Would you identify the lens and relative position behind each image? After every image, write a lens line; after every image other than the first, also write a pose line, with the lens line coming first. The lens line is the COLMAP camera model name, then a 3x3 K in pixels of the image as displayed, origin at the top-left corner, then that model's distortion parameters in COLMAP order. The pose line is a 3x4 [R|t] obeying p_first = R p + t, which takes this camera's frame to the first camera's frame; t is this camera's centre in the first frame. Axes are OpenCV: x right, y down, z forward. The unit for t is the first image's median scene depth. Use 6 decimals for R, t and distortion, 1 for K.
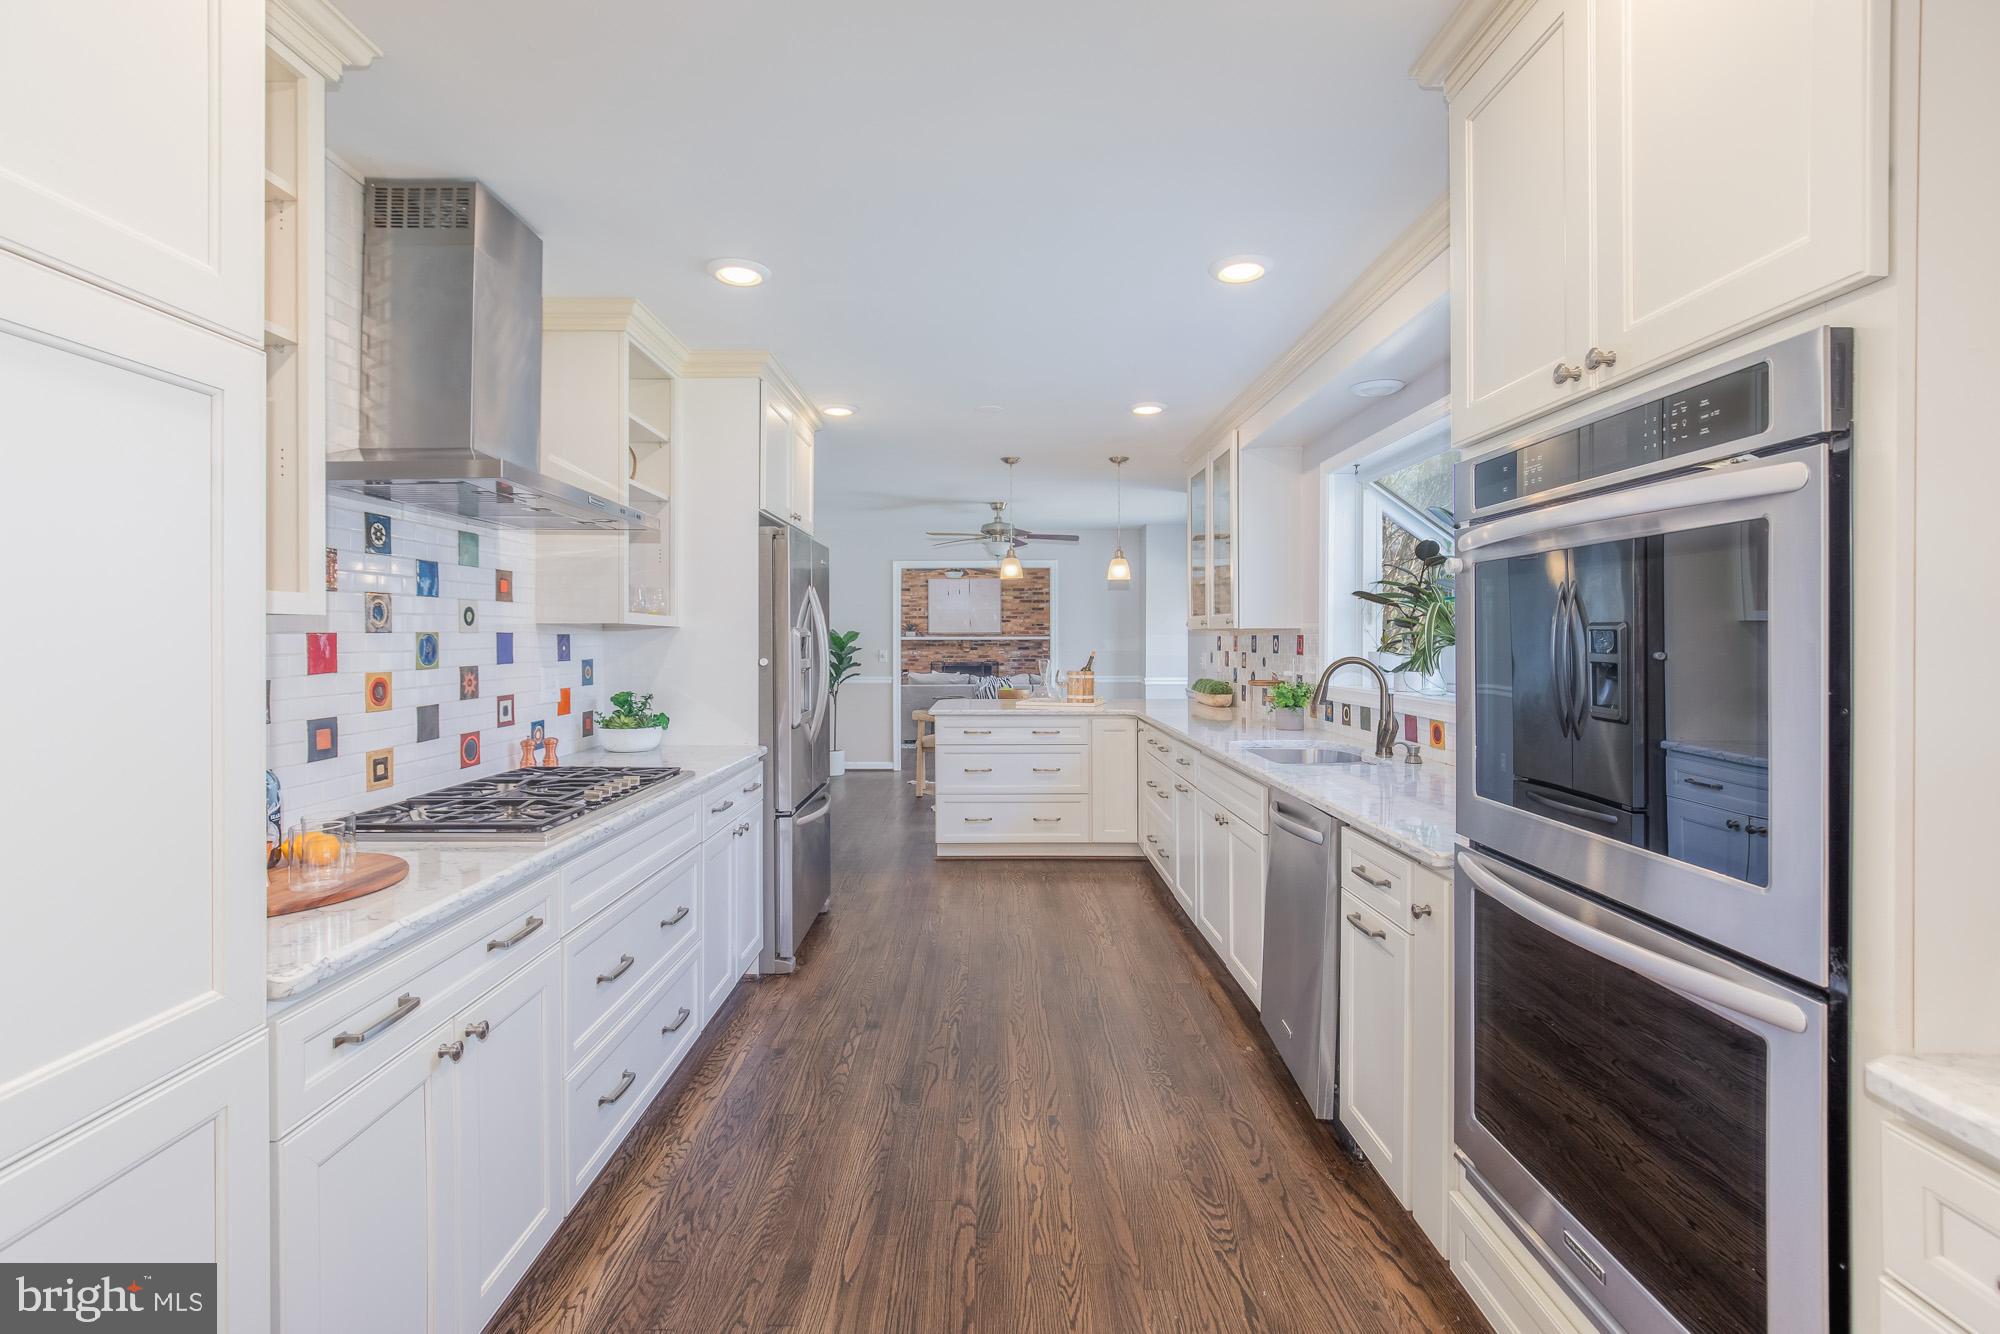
lens RADIAL K [[922.4, 0, 974.3], [0, 922.4, 642.2], [0, 0, 1]] dist [-0.014690, 0.004659]
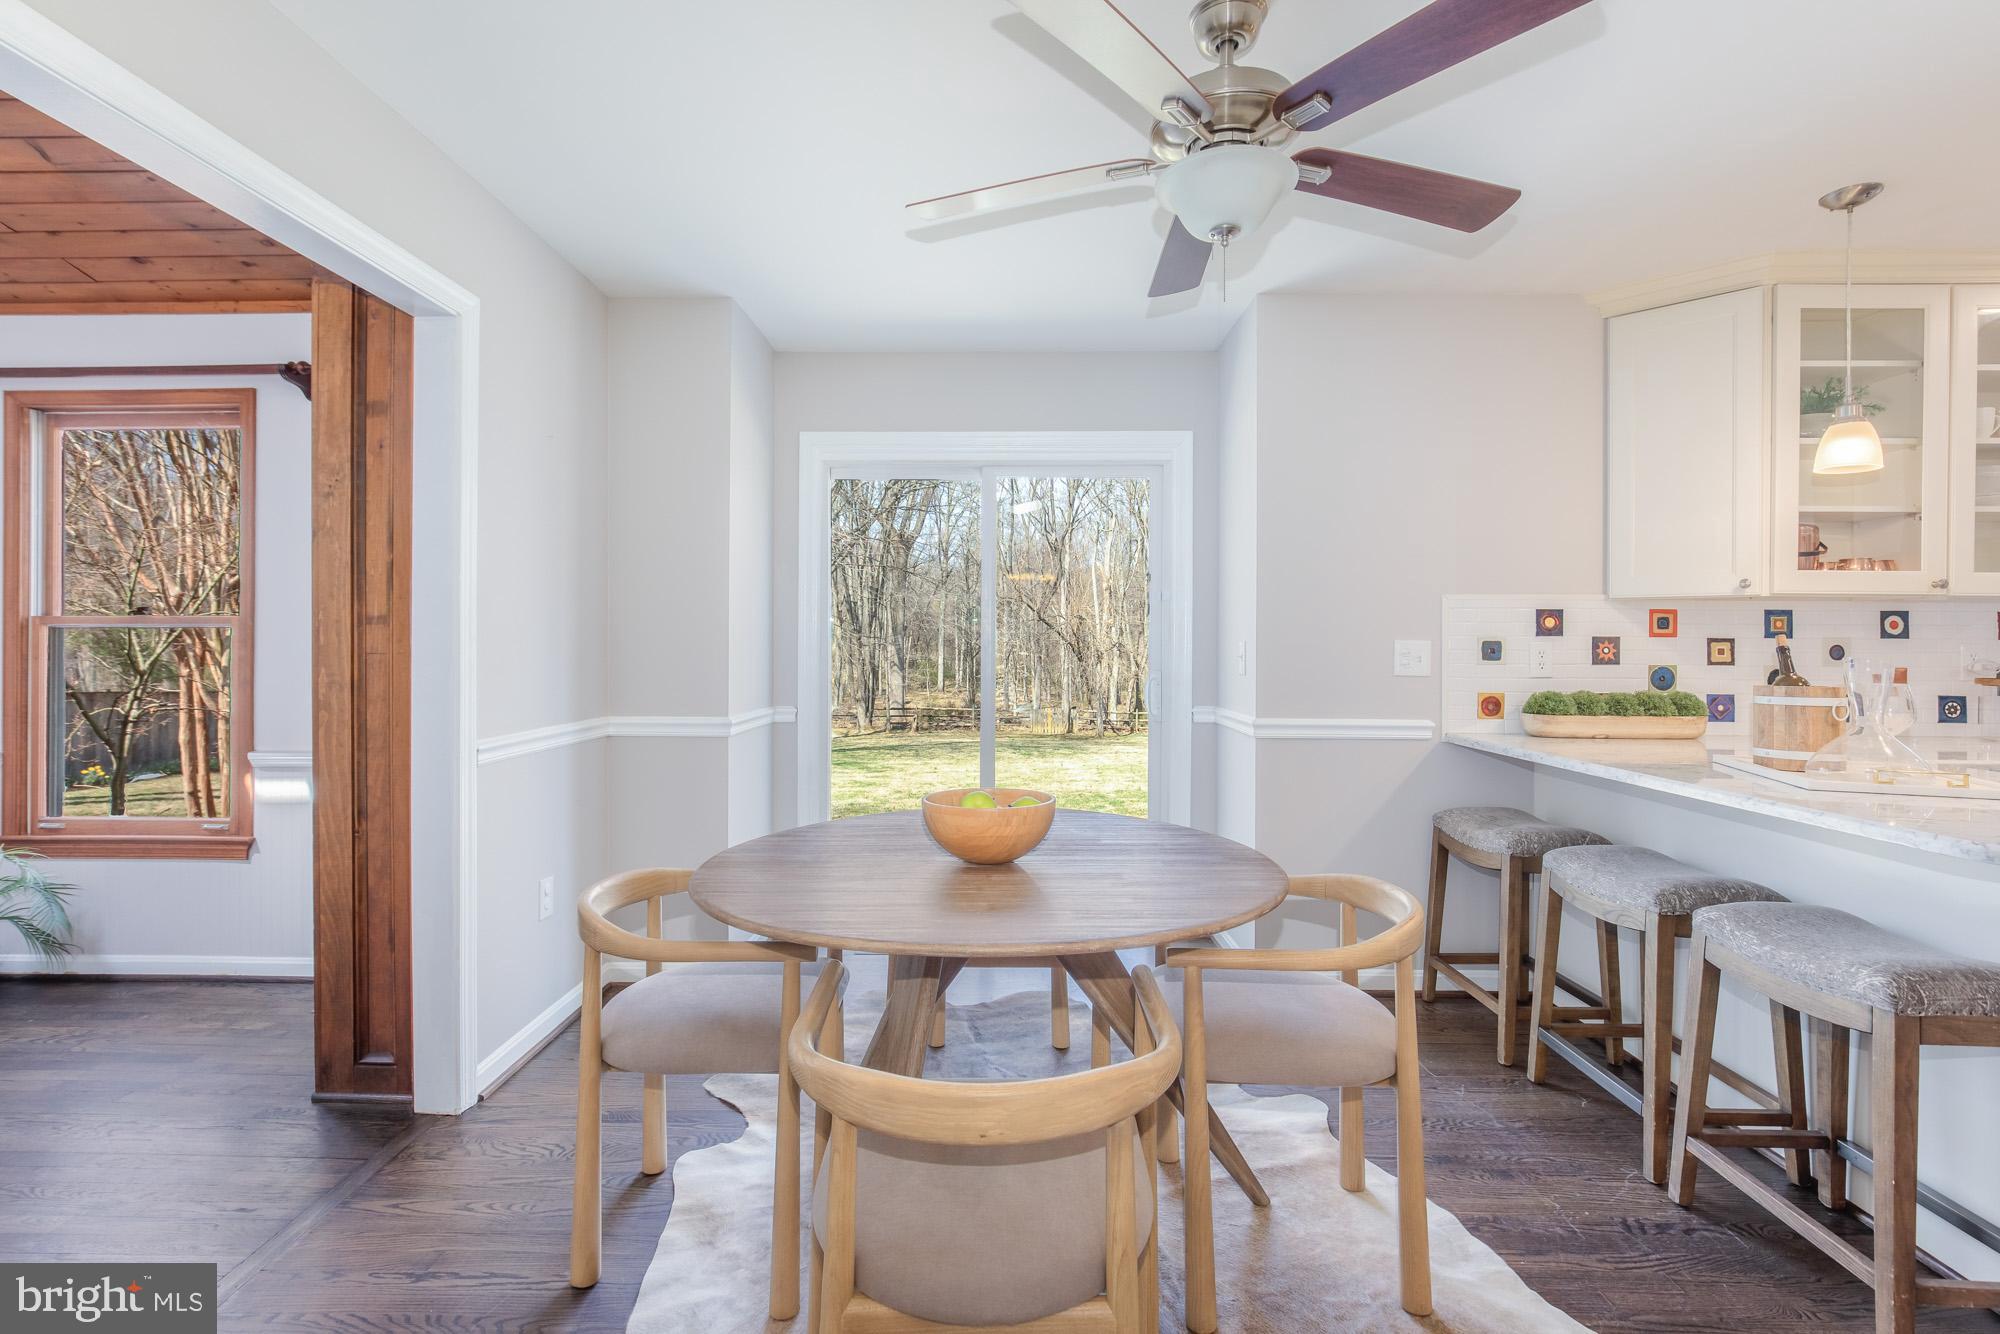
lens RADIAL K [[922.4, 0, 986.8], [0, 922.4, 650.7], [0, 0, 1]] dist [-0.014690, 0.004659]
pose [[0.010732, -0.006940, 0.999918, -0.364671], [-0.001340, 0.999975, 0.006954, 0.019160], [-0.999942, -0.001415, 0.010722, 1.809018]]
